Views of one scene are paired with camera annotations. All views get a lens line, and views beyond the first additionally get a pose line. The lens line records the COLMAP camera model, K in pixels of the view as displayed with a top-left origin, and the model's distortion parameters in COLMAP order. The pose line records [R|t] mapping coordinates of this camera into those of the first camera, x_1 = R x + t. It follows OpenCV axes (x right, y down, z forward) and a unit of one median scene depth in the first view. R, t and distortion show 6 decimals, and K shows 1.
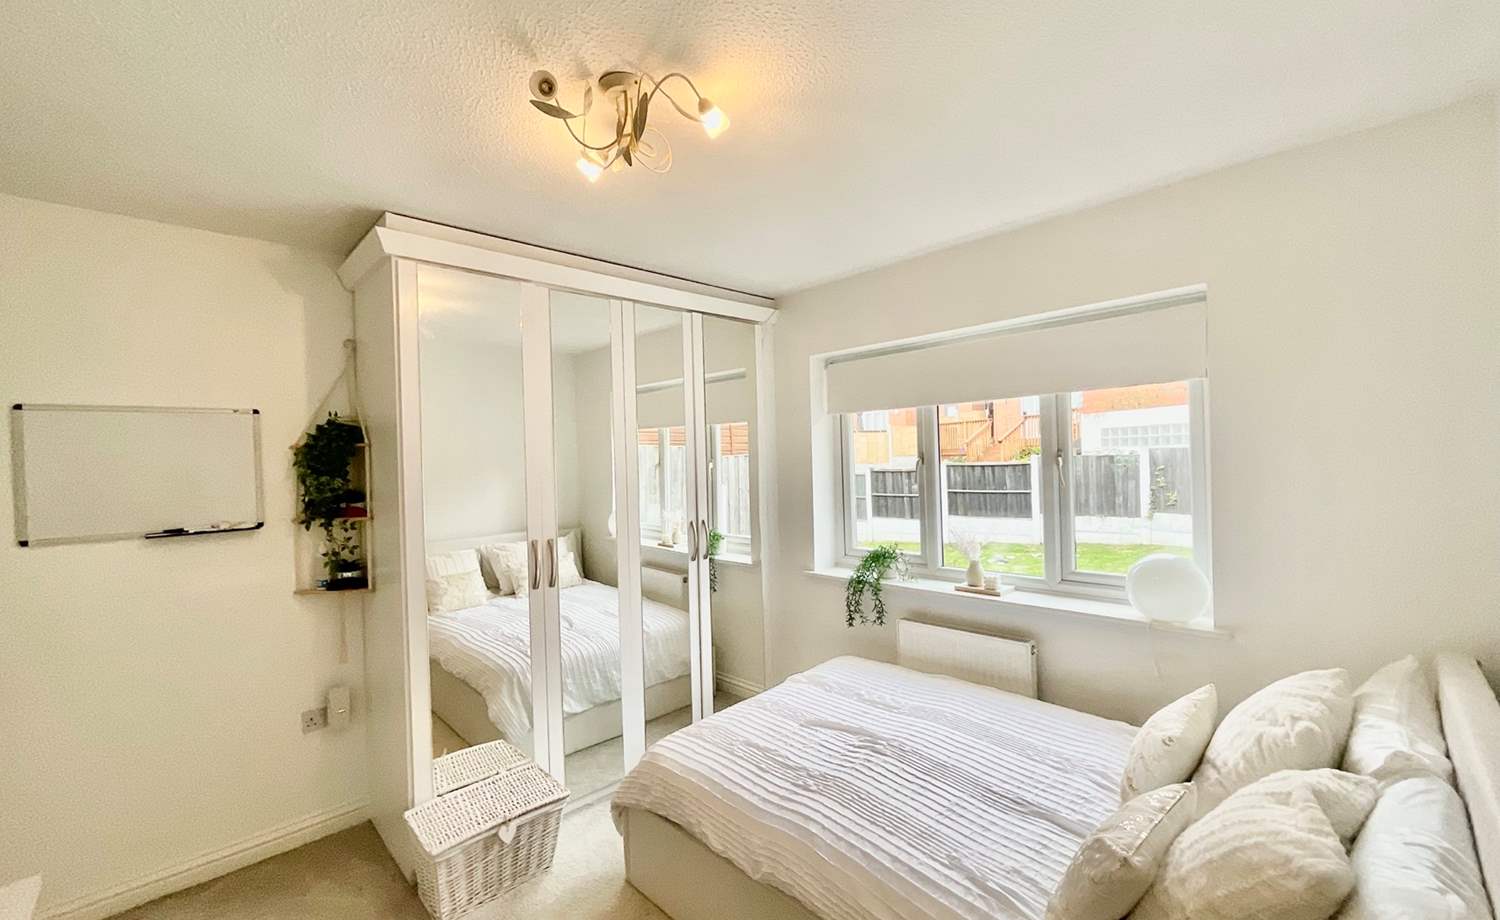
lens RADIAL K [[628.2, 0, 776.6], [0, 628.2, 458.3], [0, 0, 1]] dist [-0.001055, 0.000256]
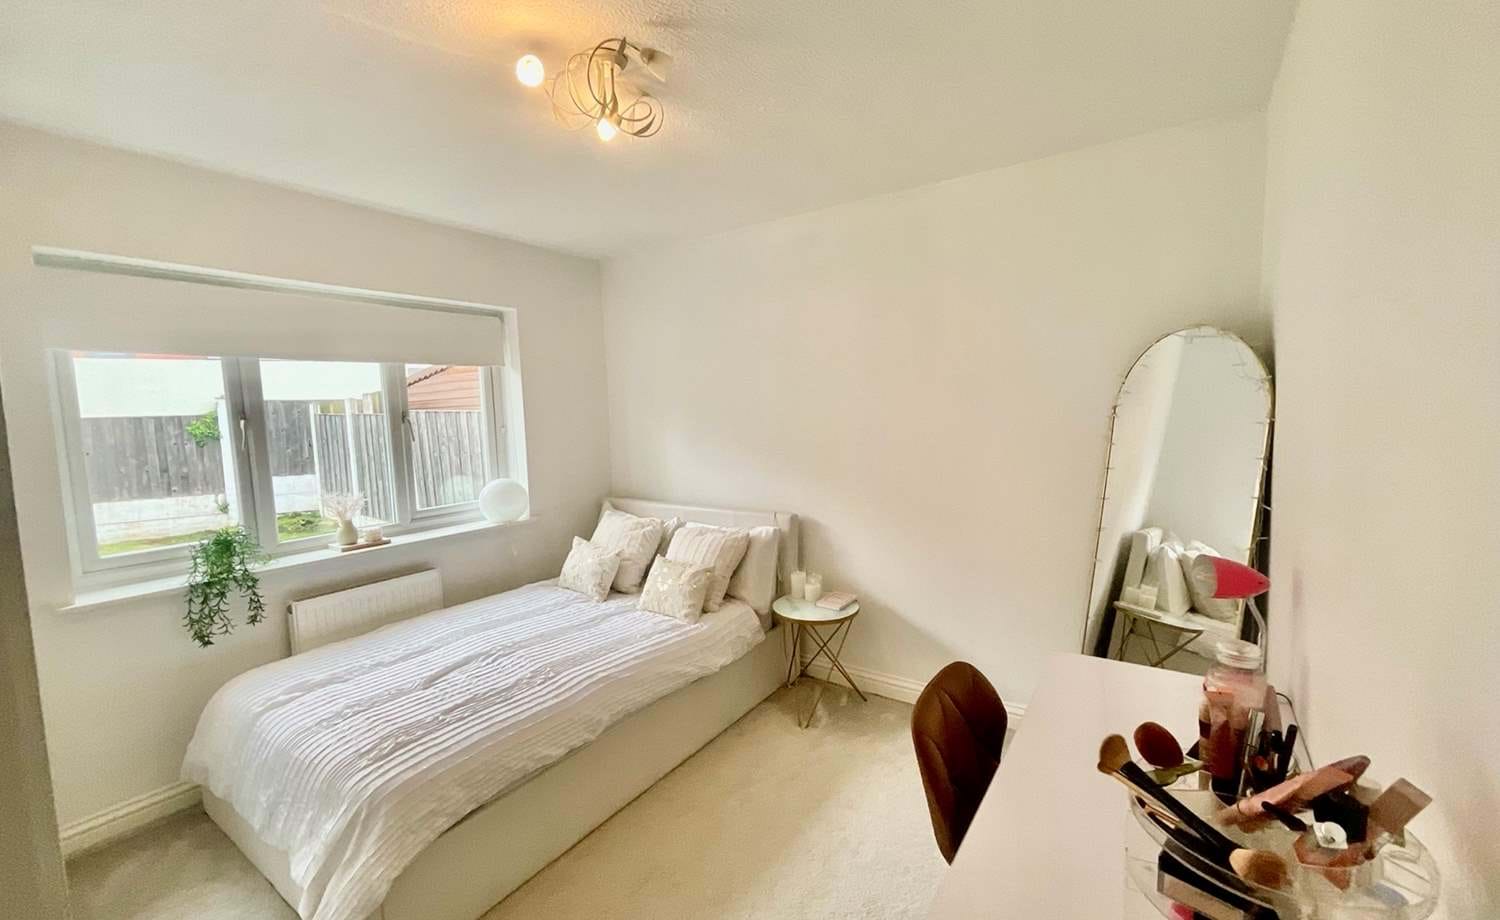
lens RADIAL K [[628.2, 0, 776.6], [0, 628.2, 458.3], [0, 0, 1]] dist [-0.001055, 0.000256]
pose [[-0.255063, -0.022907, 0.966653, -1.054516], [0.044267, 0.998394, 0.035340, 0.080997], [-0.965911, 0.051805, -0.253640, 0.769090]]
